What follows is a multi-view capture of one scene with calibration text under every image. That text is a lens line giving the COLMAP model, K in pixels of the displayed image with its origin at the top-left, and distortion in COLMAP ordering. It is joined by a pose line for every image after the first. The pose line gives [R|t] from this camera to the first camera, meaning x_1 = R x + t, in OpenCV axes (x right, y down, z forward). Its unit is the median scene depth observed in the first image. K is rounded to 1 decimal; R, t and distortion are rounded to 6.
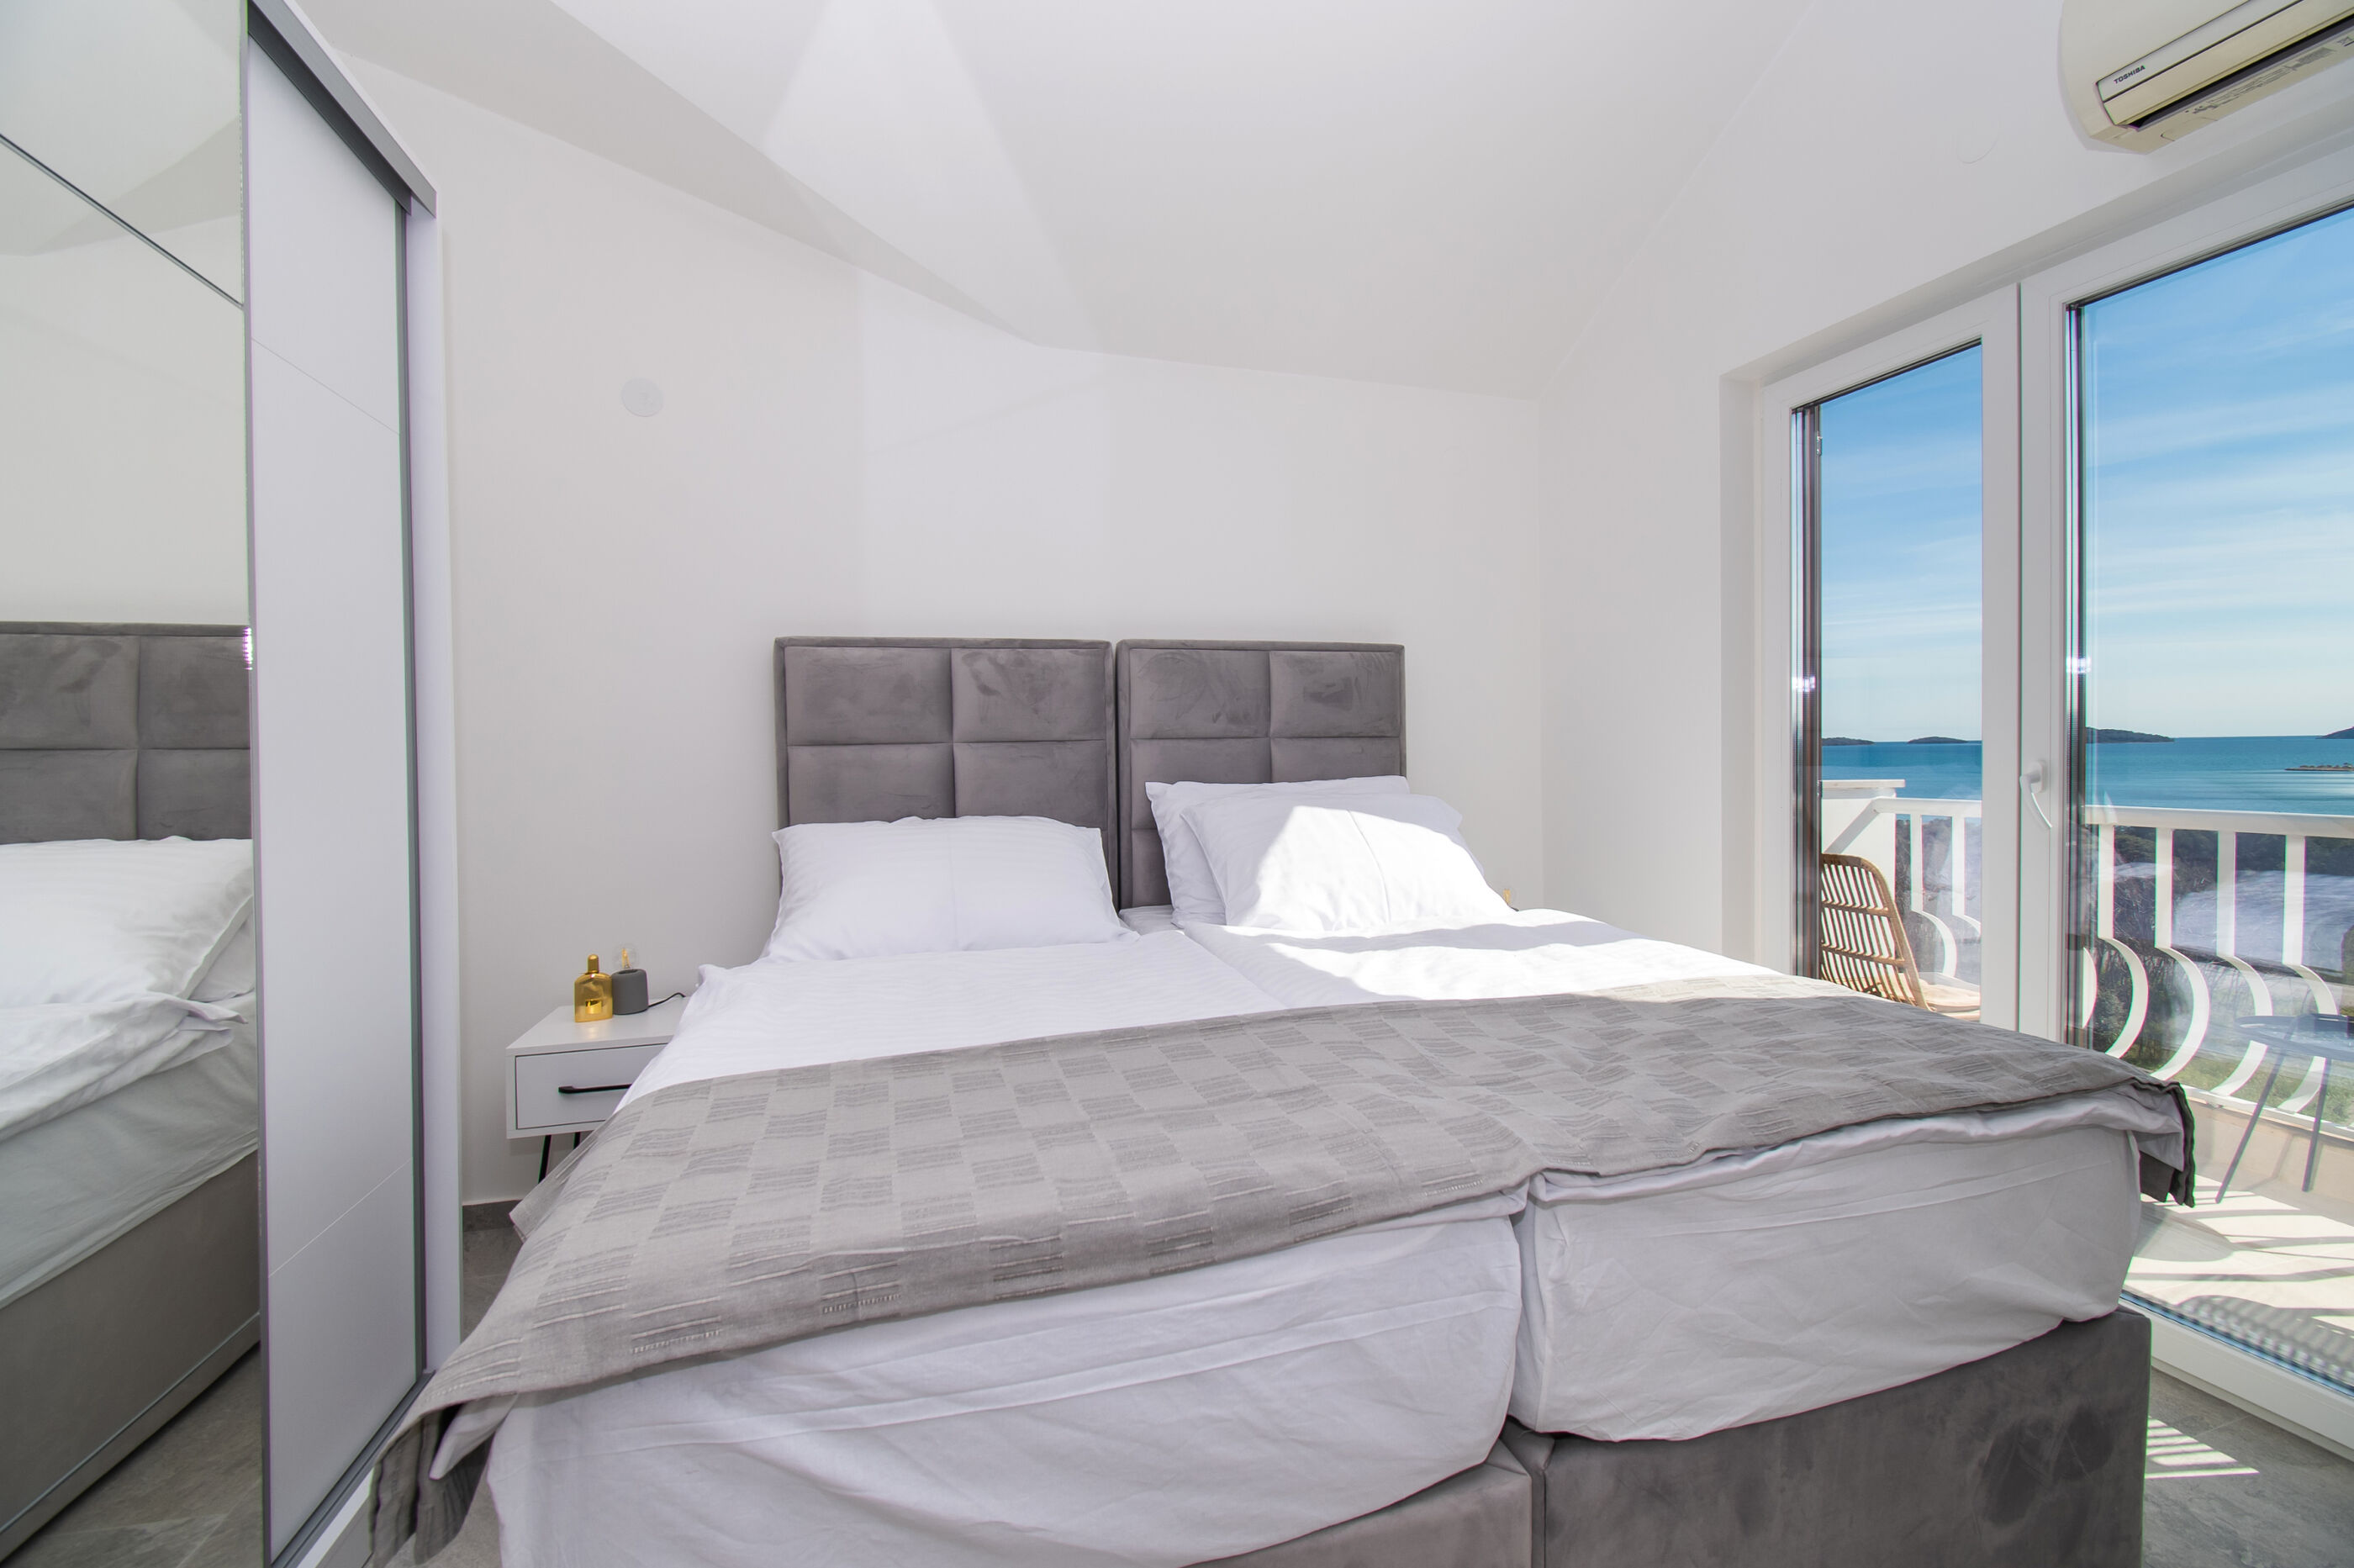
lens RADIAL K [[1072.5, 0, 1200.1], [0, 1072.5, 763.9], [0, 0, 1]] dist [-0.003619, -0.009870]
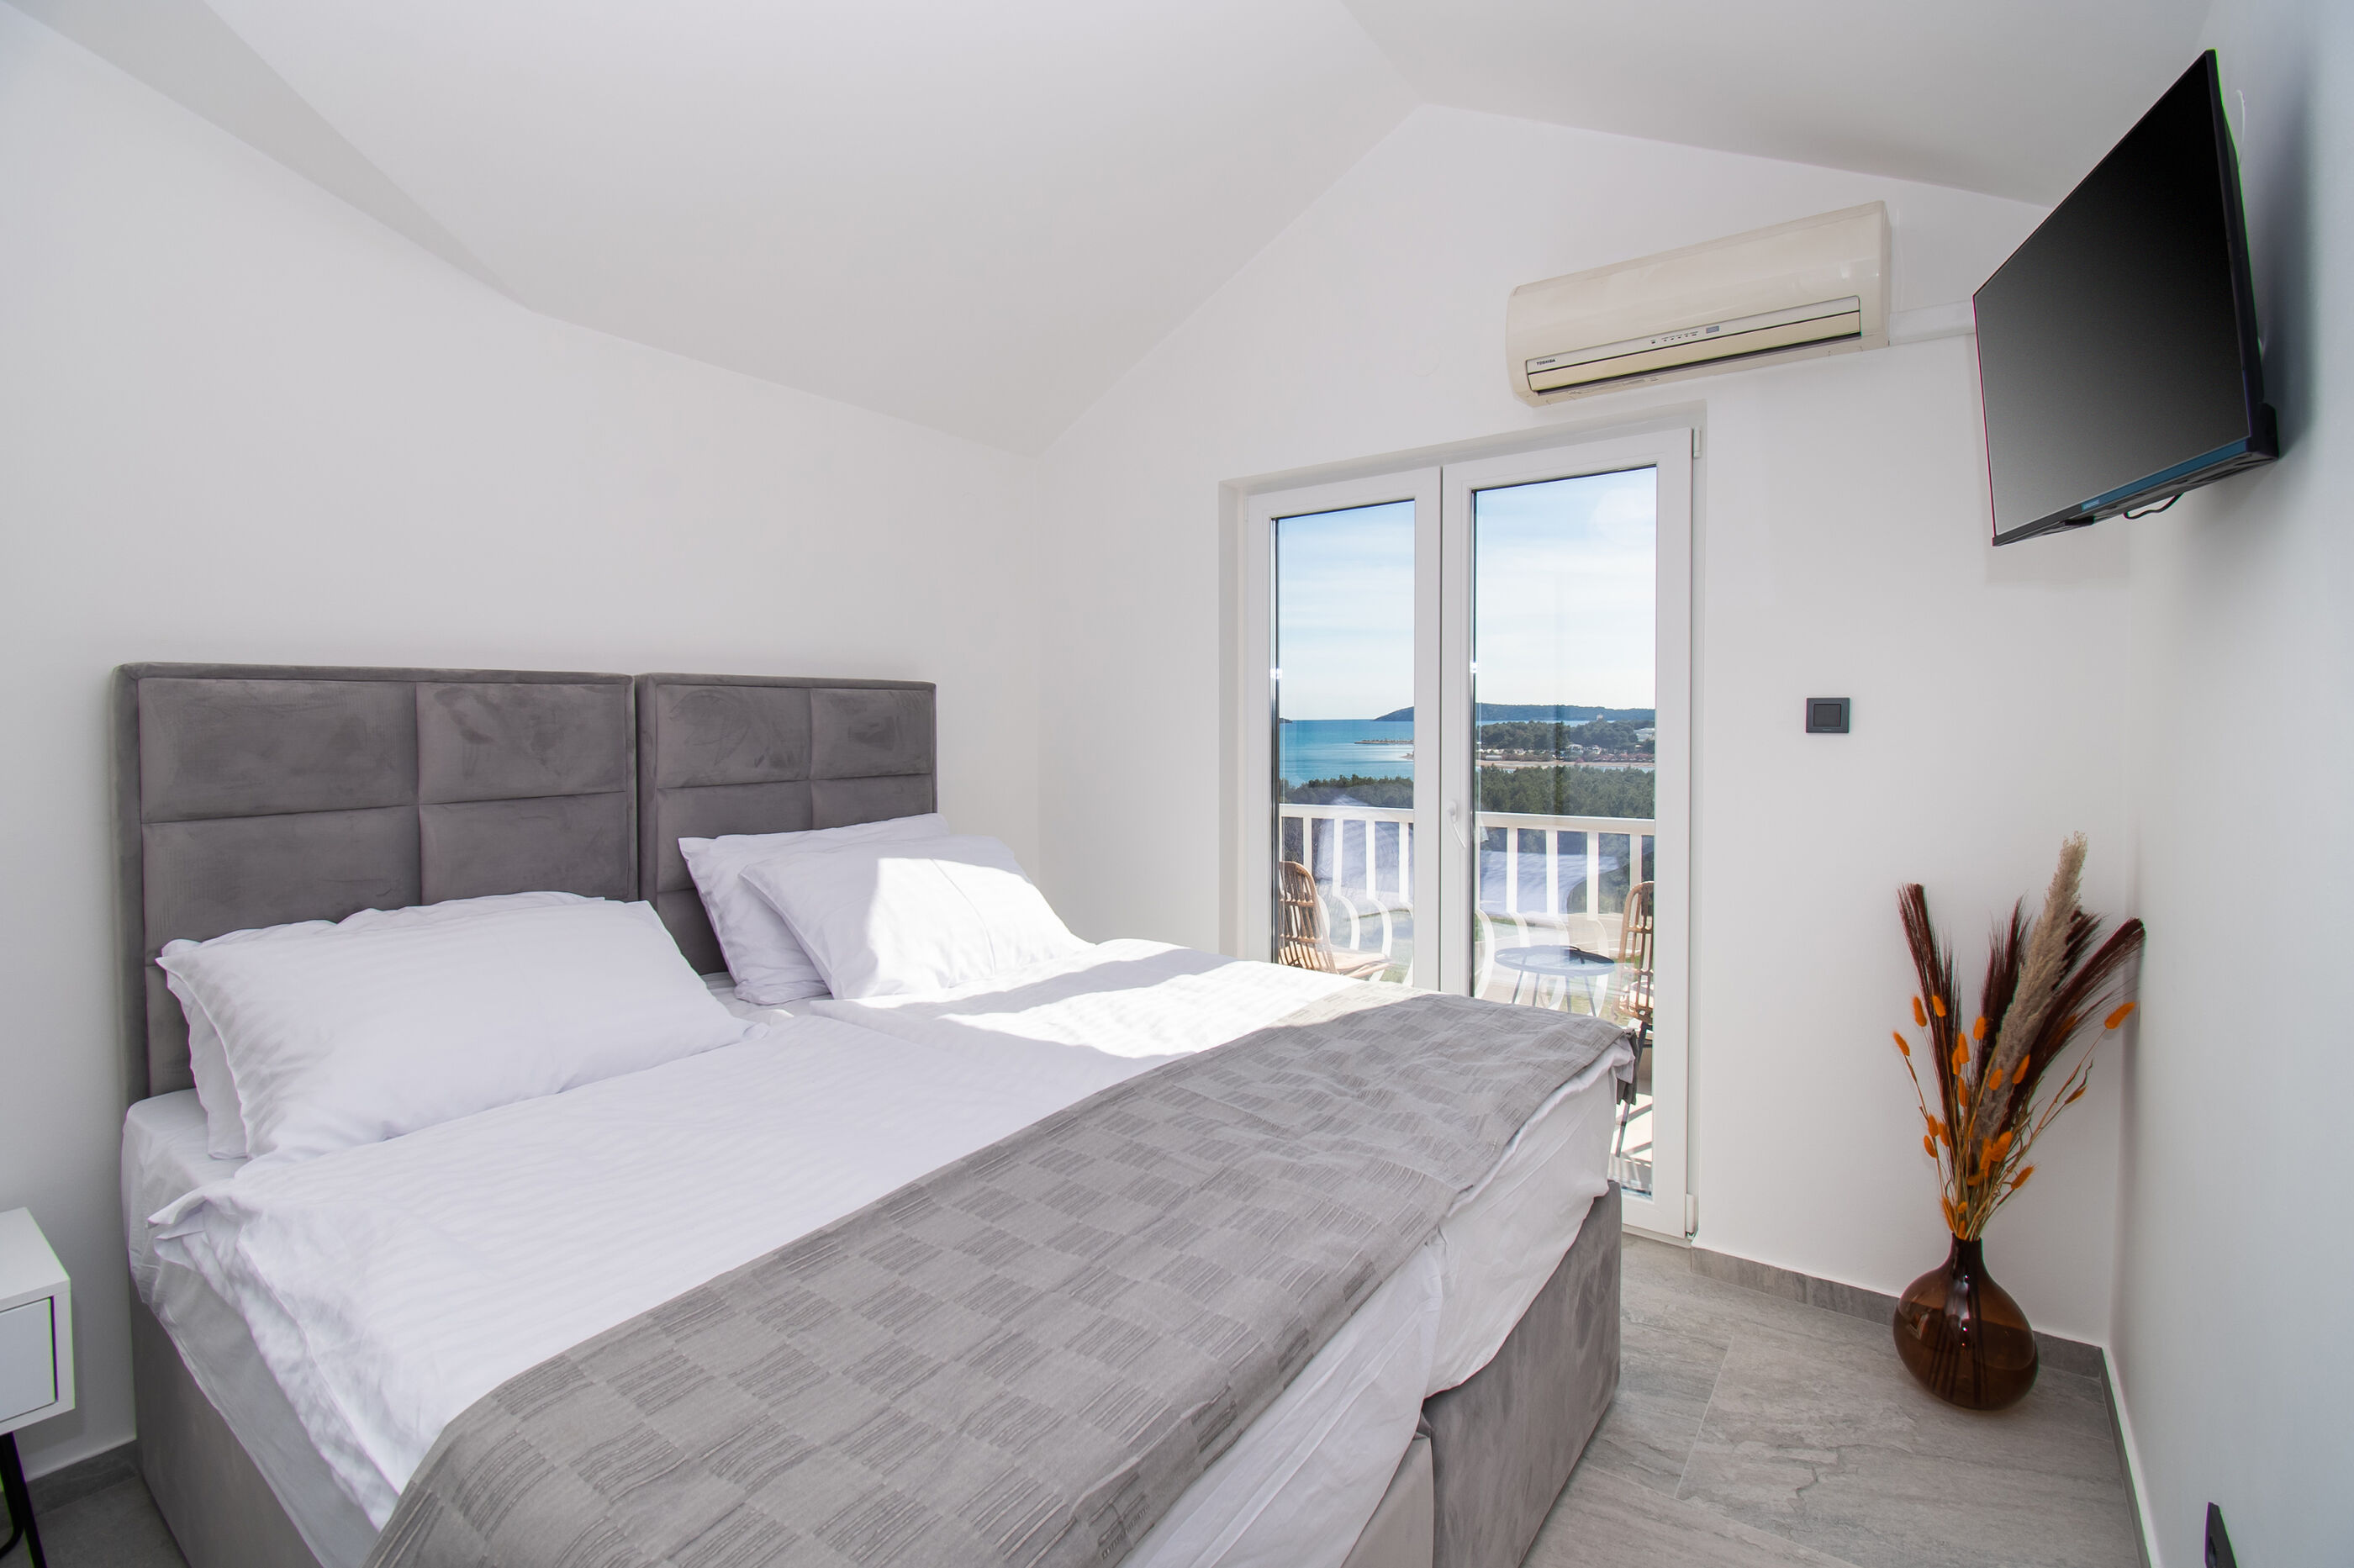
lens RADIAL K [[1072.5, 0, 1210.1], [0, 1072.5, 720.6], [0, 0, 1]] dist [-0.003619, -0.009870]
pose [[0.783715, 0.006639, 0.621085, -0.411437], [0.006726, 0.999794, -0.019174, -0.095804], [-0.621084, 0.019205, 0.783509, 0.095043]]
